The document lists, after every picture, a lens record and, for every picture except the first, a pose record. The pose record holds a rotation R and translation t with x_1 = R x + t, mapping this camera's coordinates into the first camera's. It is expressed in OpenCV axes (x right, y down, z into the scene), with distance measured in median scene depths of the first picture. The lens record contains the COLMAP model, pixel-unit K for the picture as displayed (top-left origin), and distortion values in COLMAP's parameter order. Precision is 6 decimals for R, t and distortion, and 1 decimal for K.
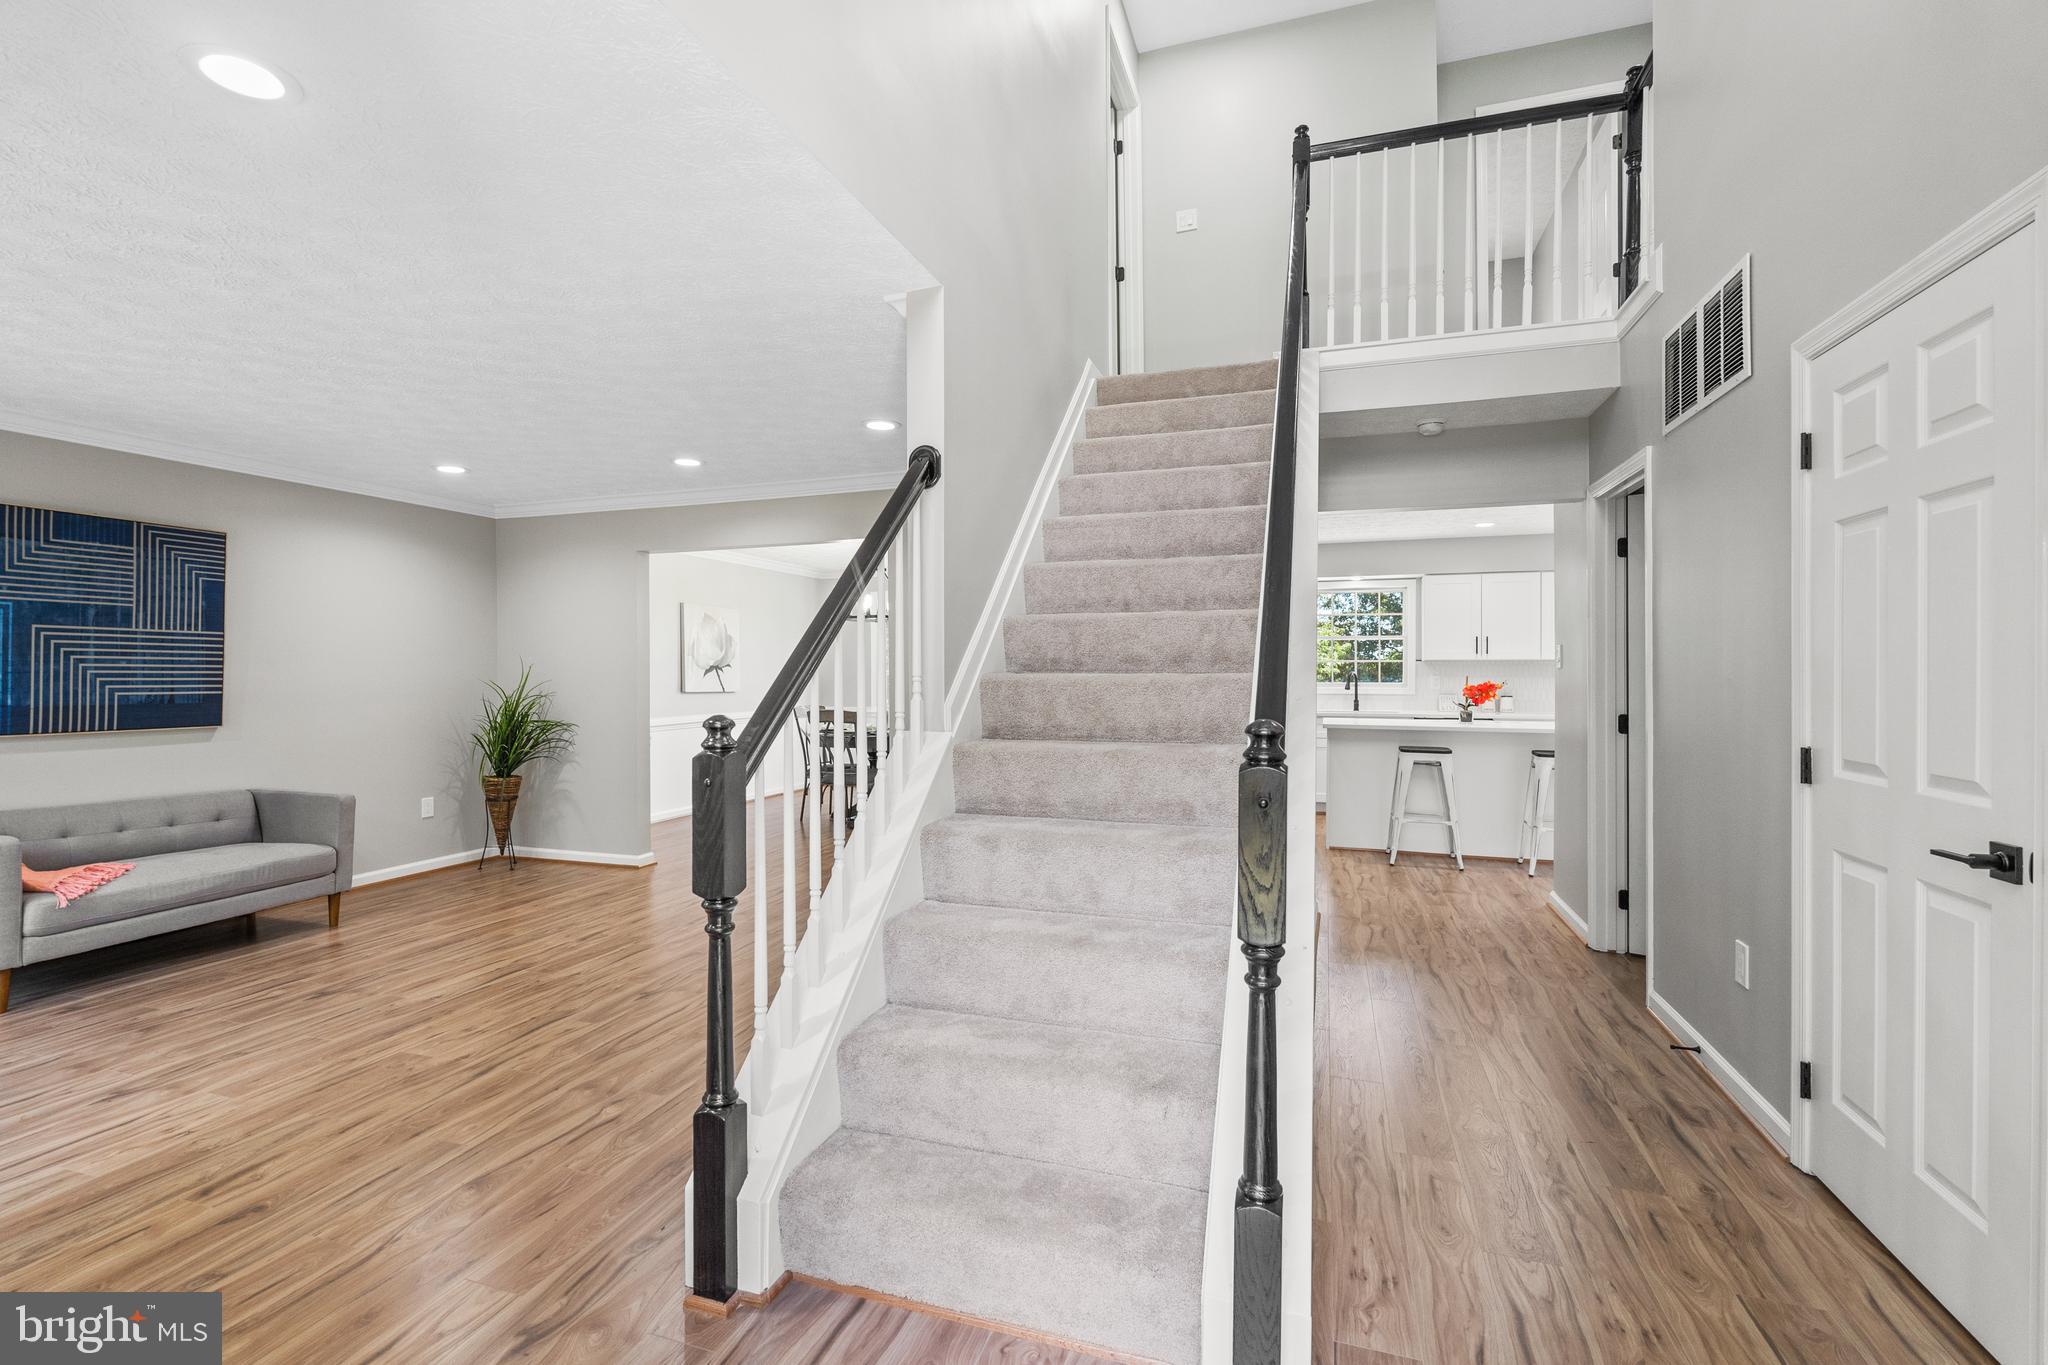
lens RADIAL K [[909.9, 0, 1024.0], [0, 909.9, 682.5], [0, 0, 1]] dist [0.000934, -0.001088]
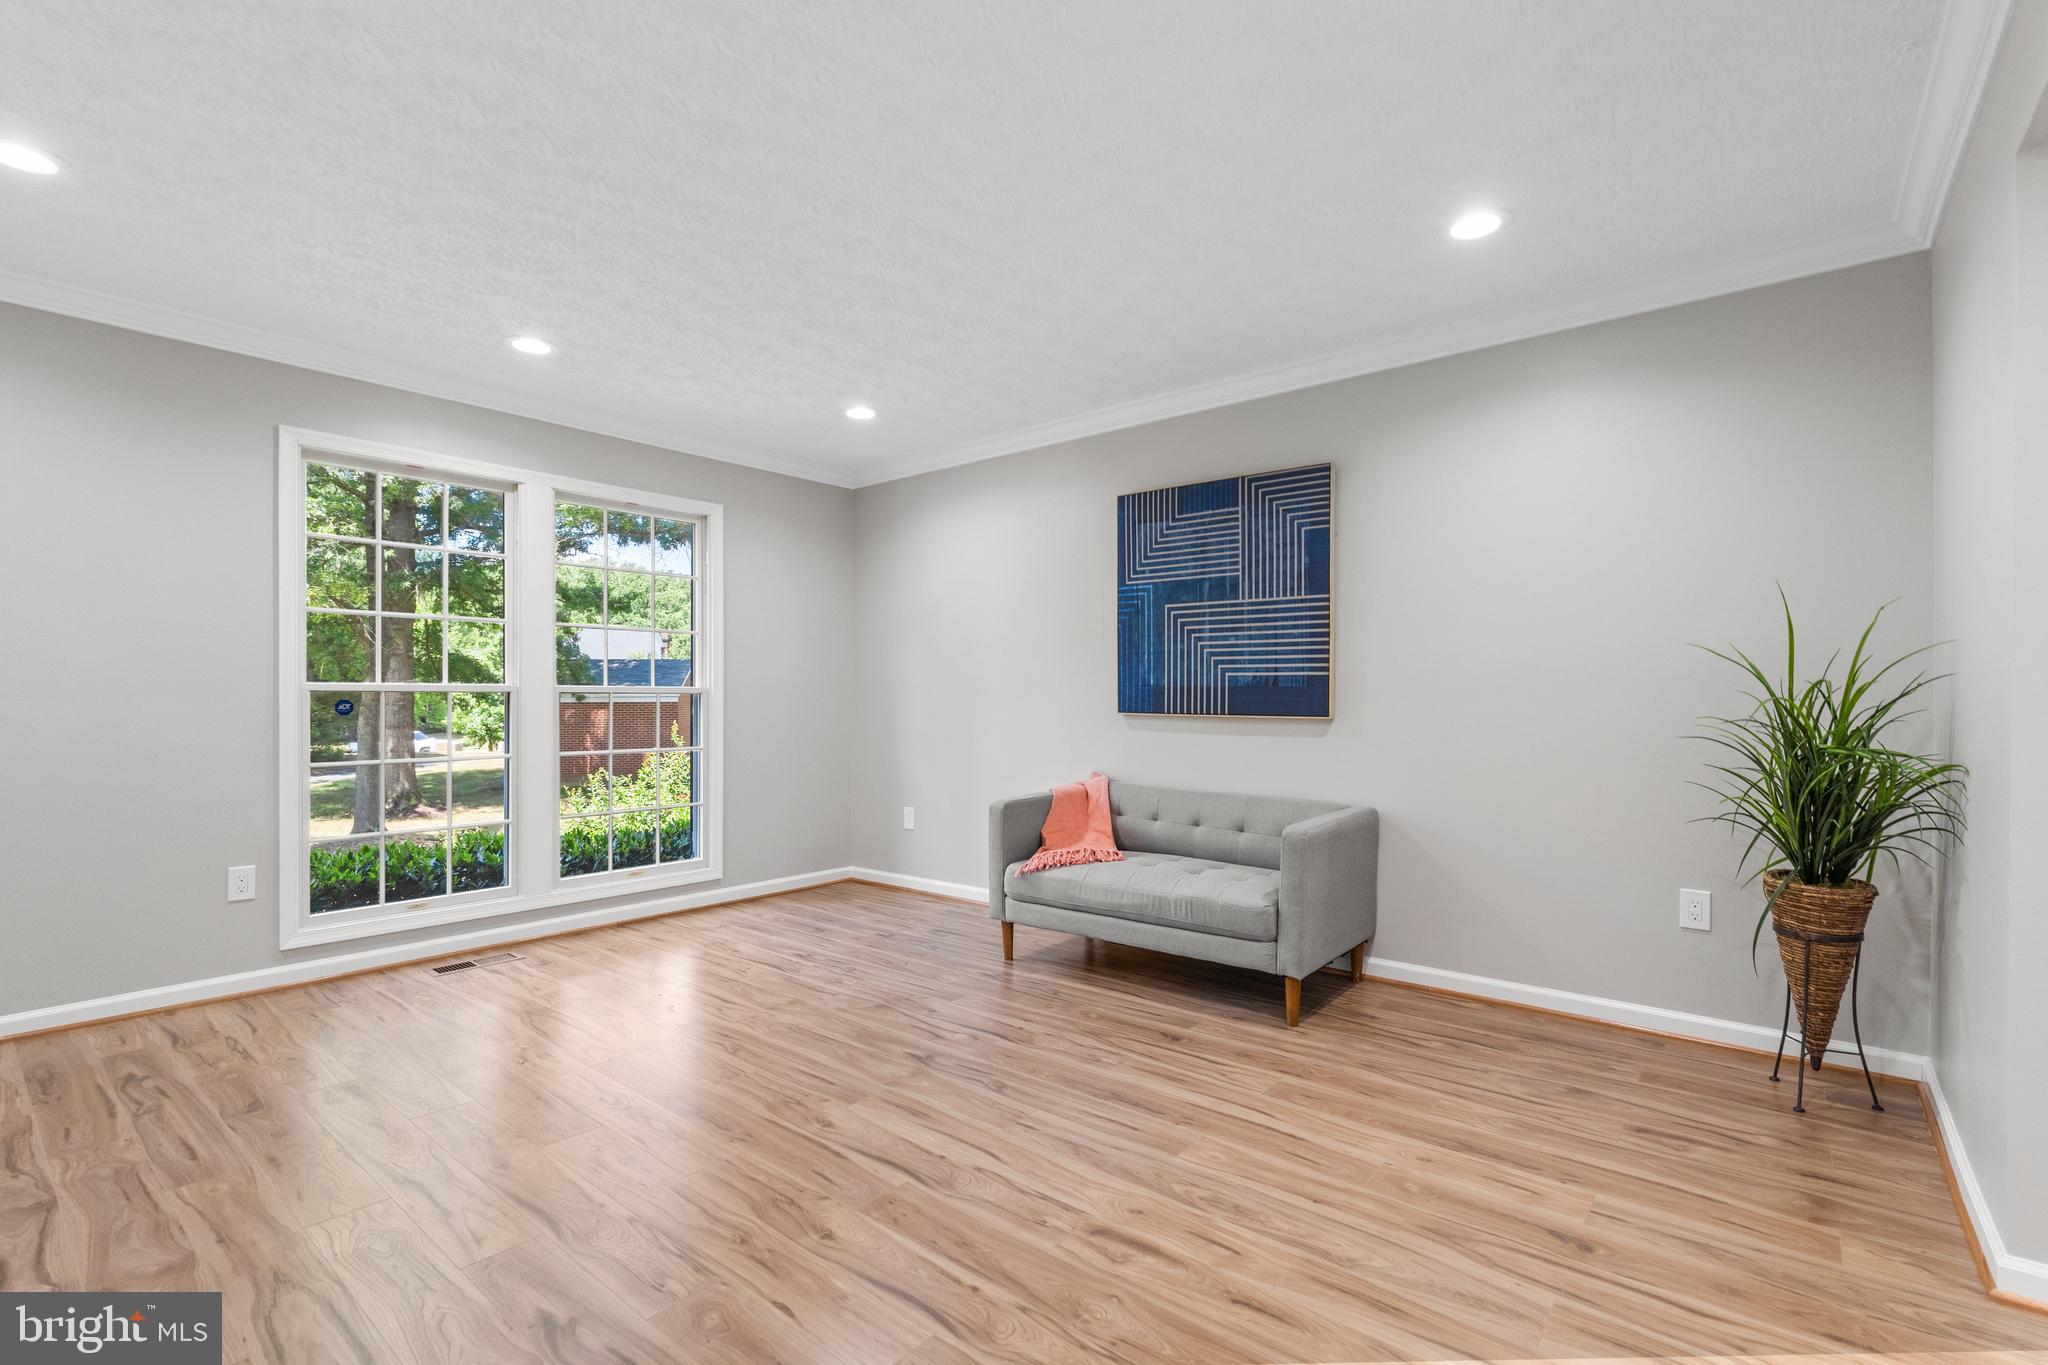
lens RADIAL K [[929.0, 0, 1011.4], [0, 929.0, 697.9], [0, 0, 1]] dist [-0.000334, -0.000291]
pose [[-0.368961, 0.007555, -0.929414, -0.072559], [-0.008337, 0.999900, 0.011438, 0.029527], [0.929407, 0.011968, -0.368861, 1.249906]]
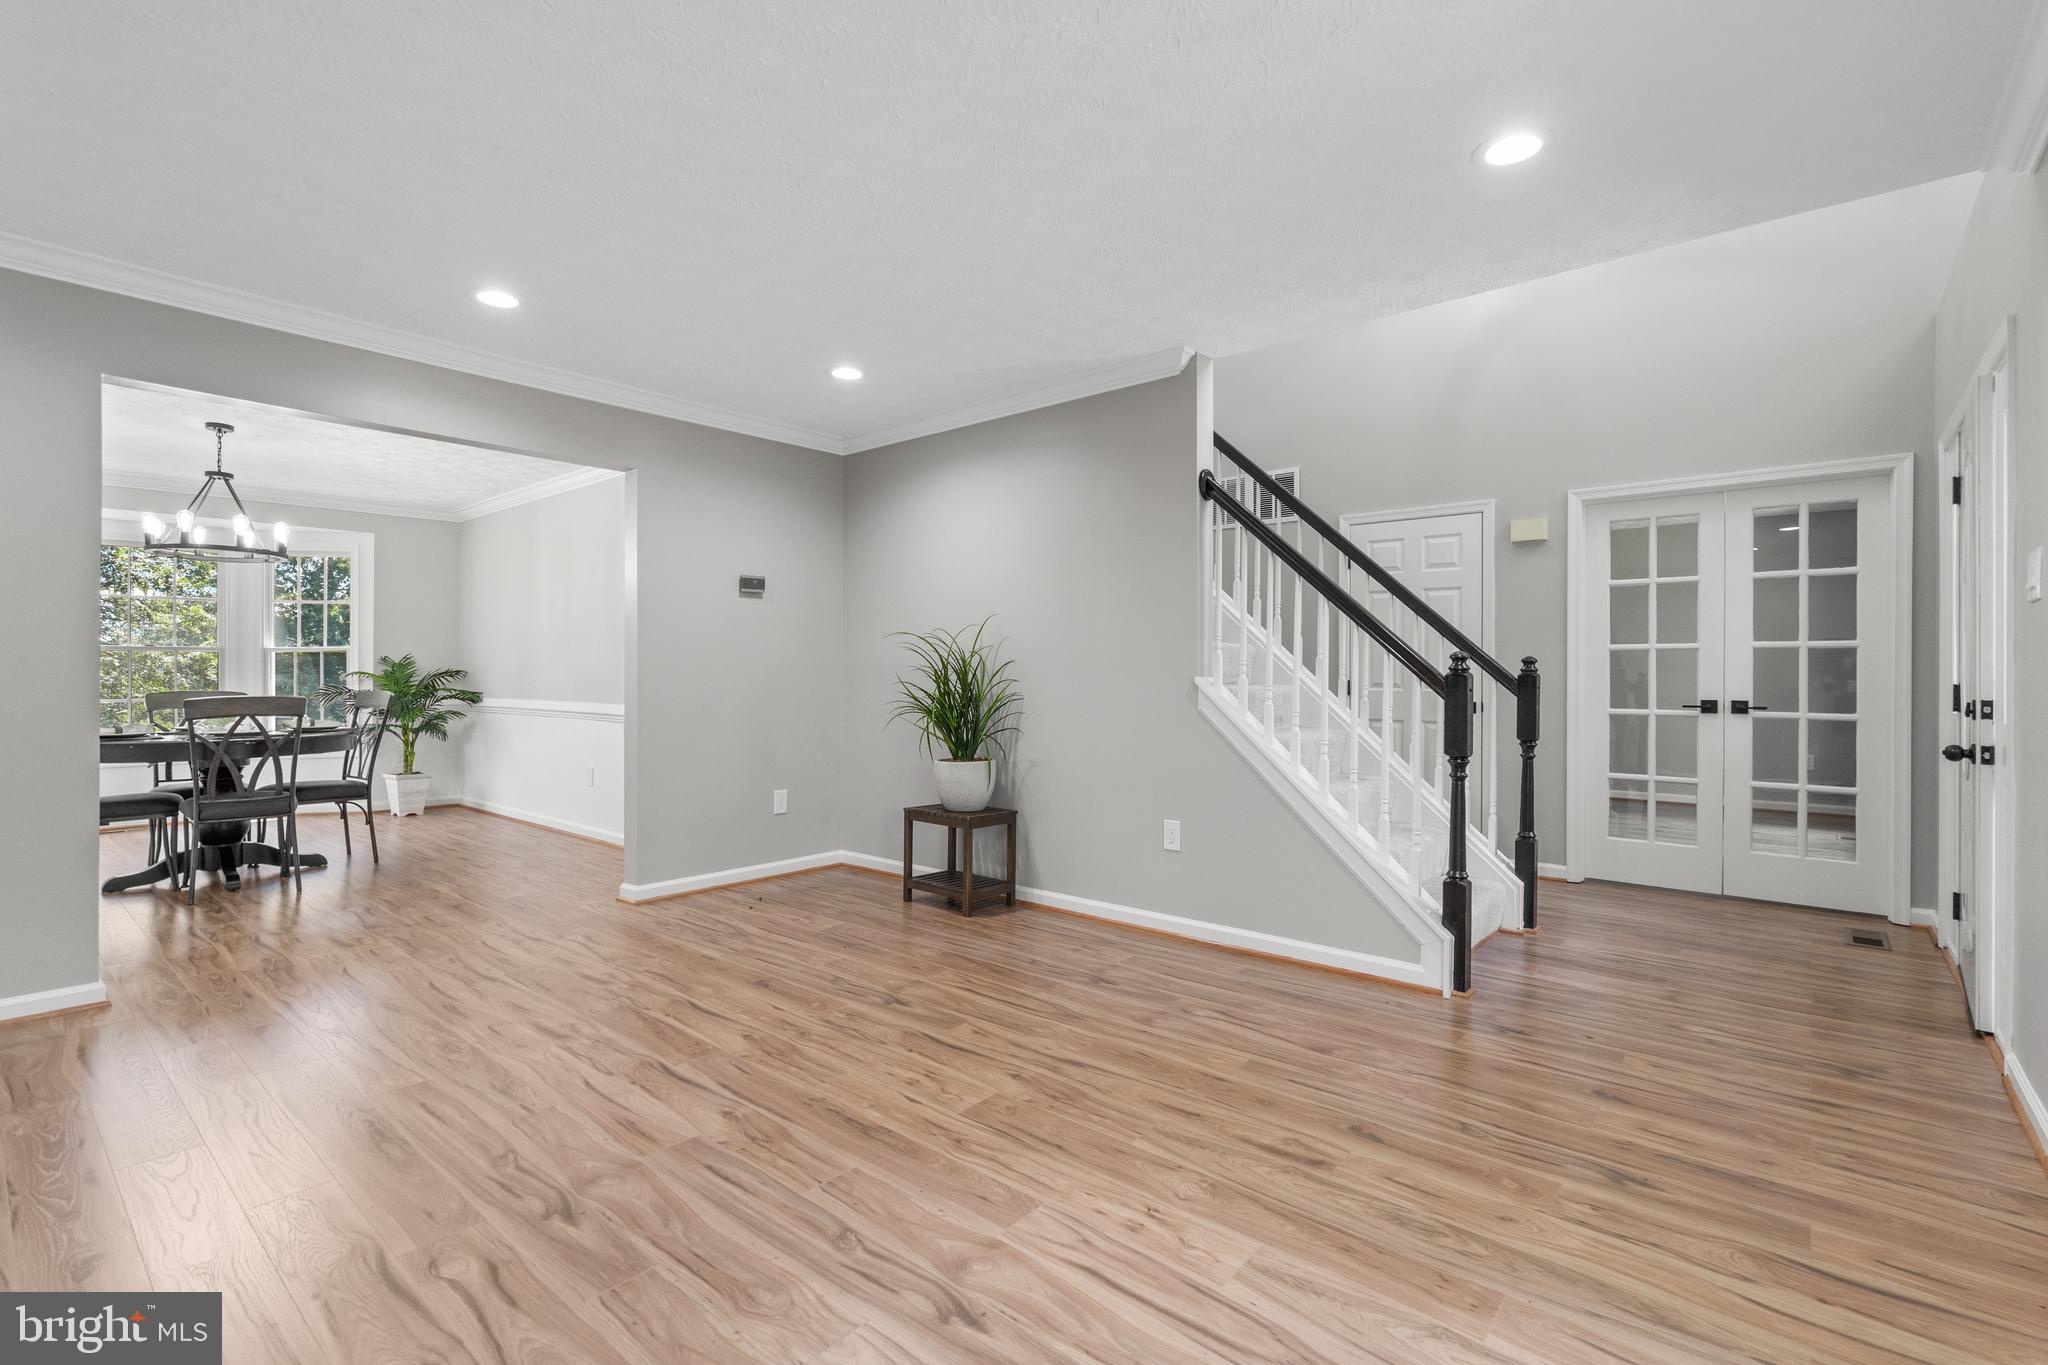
lens RADIAL K [[915.7, 0, 997.6], [0, 915.7, 678.5], [0, 0, 1]] dist [-0.005167, -0.000142]
pose [[0.389956, 0.005671, 0.920816, -1.060374], [0.006210, 0.999942, -0.008788, 0.046955], [-0.920813, 0.009145, 0.389898, 0.530306]]
